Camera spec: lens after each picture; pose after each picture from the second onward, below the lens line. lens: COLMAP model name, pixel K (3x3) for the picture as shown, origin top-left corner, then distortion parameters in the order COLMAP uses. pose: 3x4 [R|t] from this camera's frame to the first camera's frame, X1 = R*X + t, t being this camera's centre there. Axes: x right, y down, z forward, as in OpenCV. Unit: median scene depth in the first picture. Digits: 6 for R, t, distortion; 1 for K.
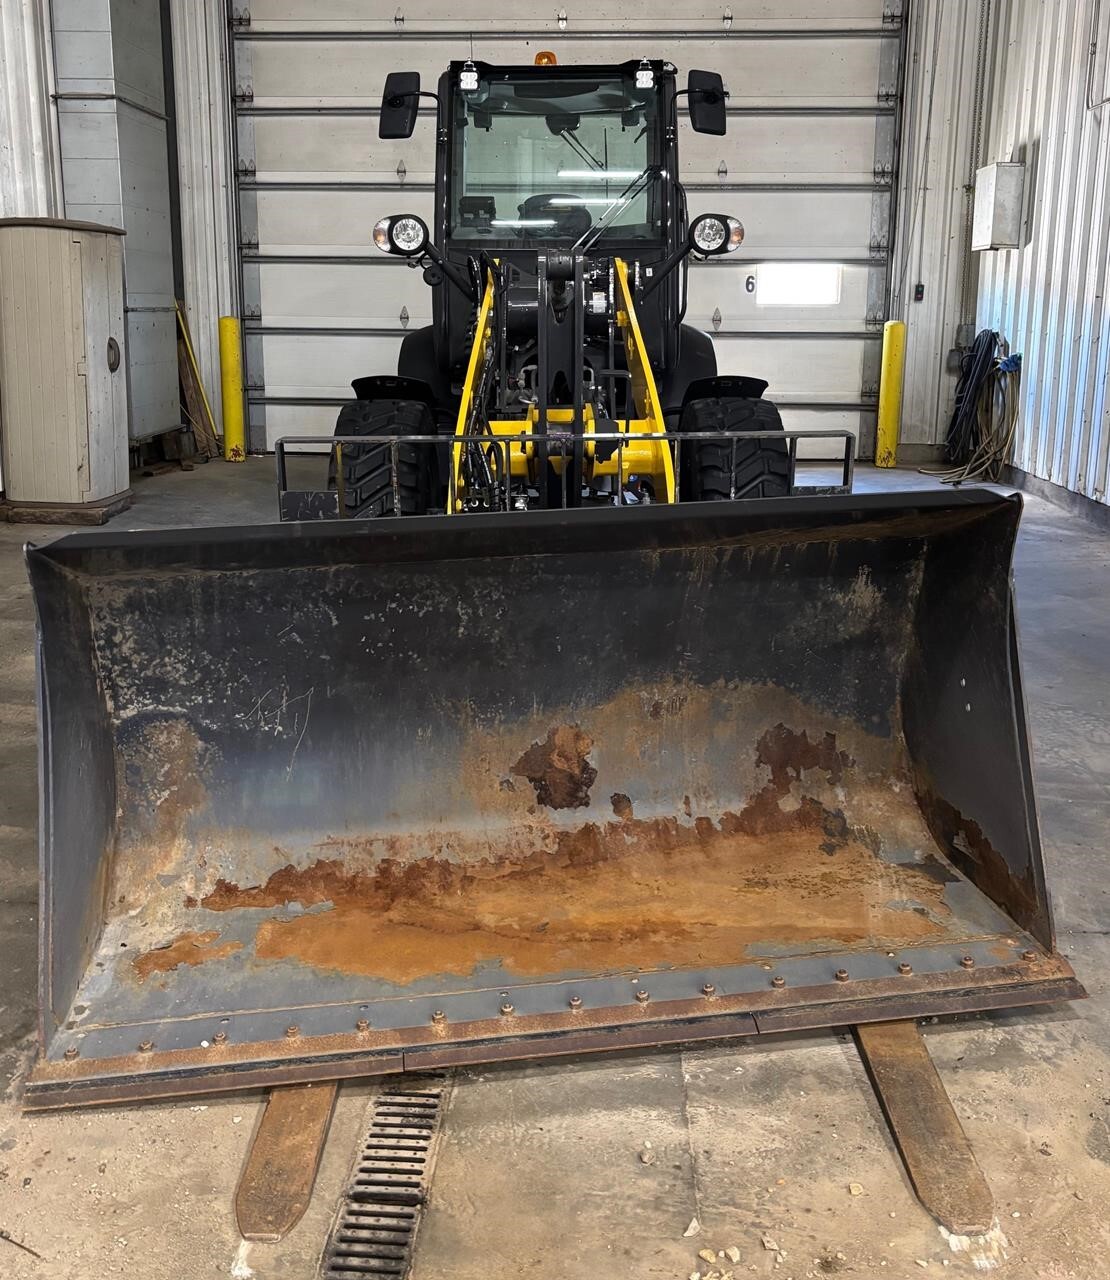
lens RADIAL K [[1246.5, 0, 556.4], [0, 1246.5, 520.0], [0, 0, 1]] dist [0.051219, -0.068066]
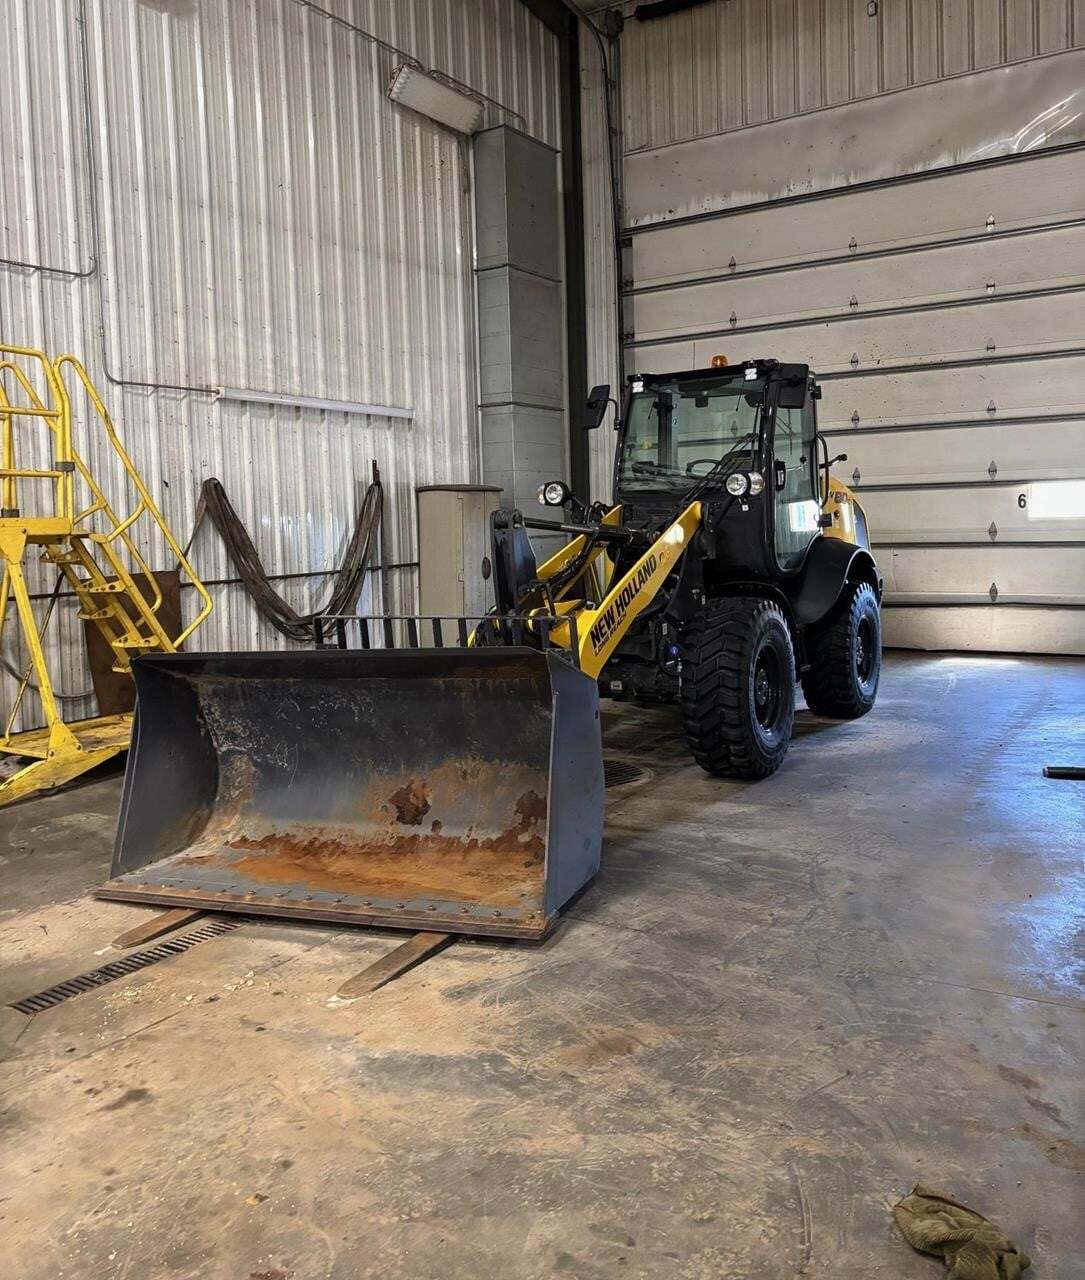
lens RADIAL K [[1123.3, 0, 541.5], [0, 1123.3, 522.6], [0, 0, 1]] dist [0.080216, -0.175485]
pose [[0.858759, -0.029469, -0.511532, 1.015156], [-0.054654, 0.987381, -0.148636, 0.033254], [0.509457, 0.155599, 0.846311, -0.343846]]
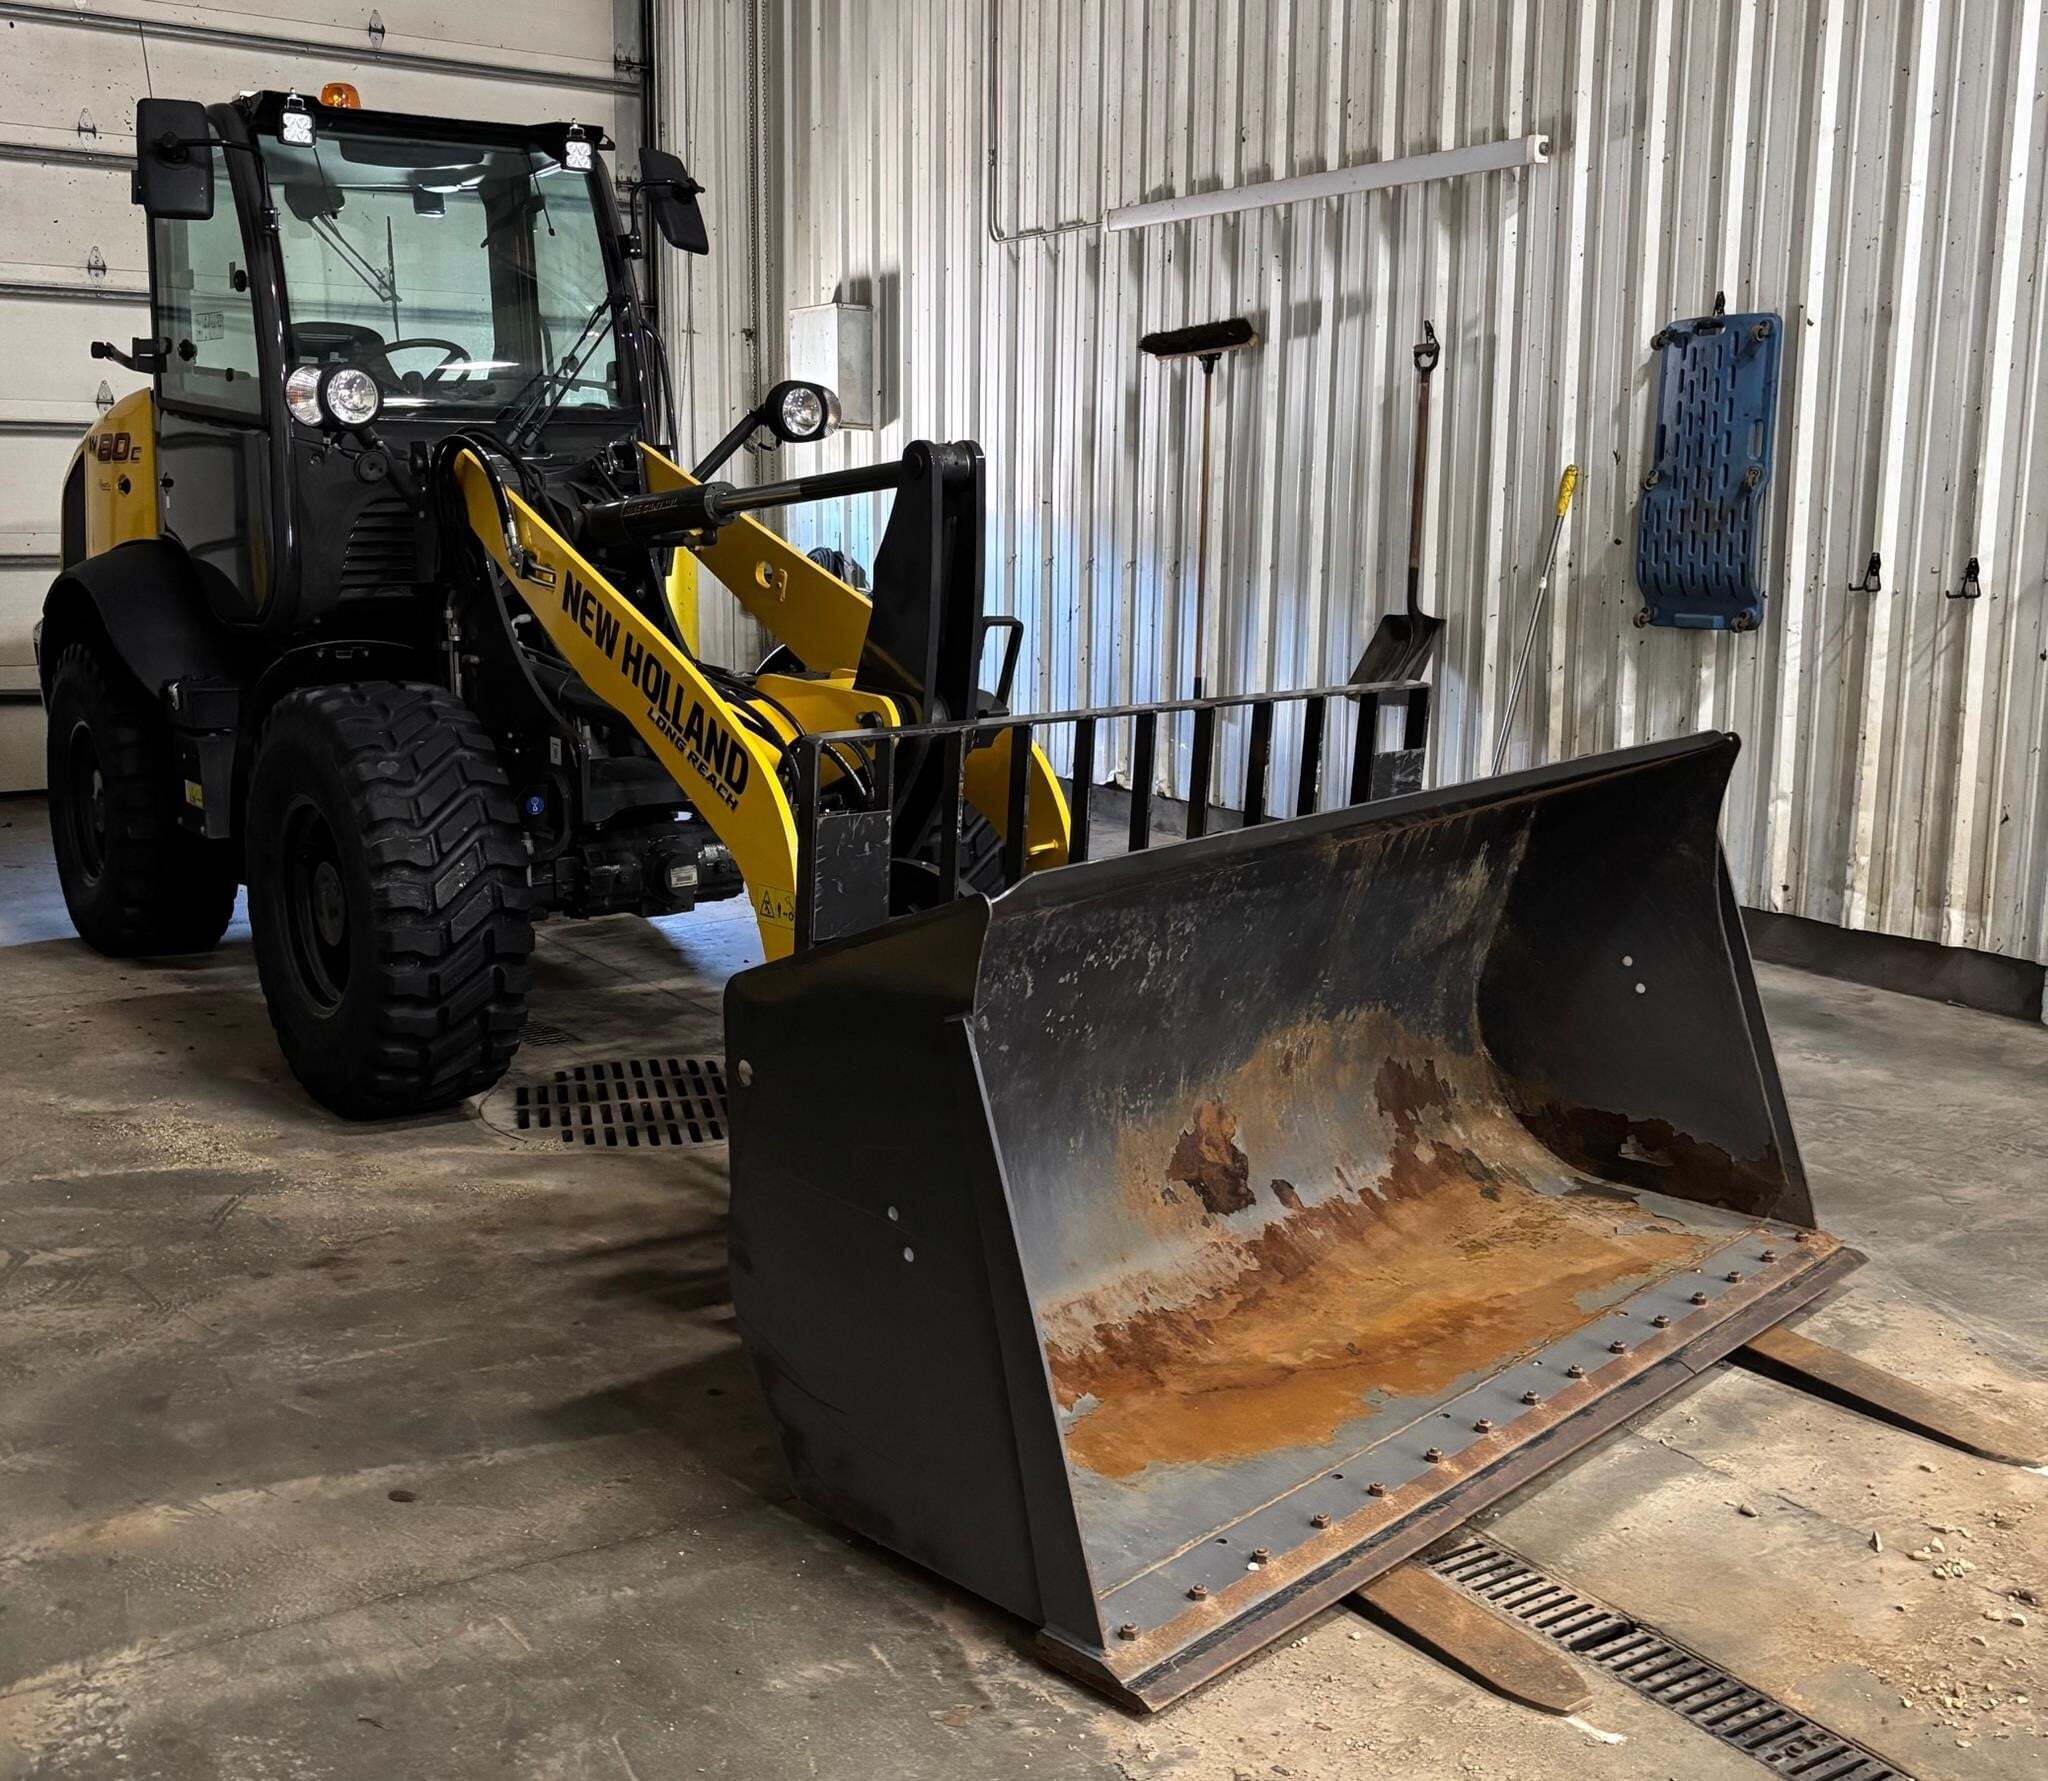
lens RADIAL K [[2122.8, 0, 1018.8], [0, 2122.8, 814.7], [0, 0, 1]] dist [0.089137, -0.238513]
pose [[0.800524, -0.088054, 0.592796, -0.815294], [0.101490, 0.994779, 0.010711, -0.026930], [-0.590644, 0.051588, 0.805281, 0.057916]]
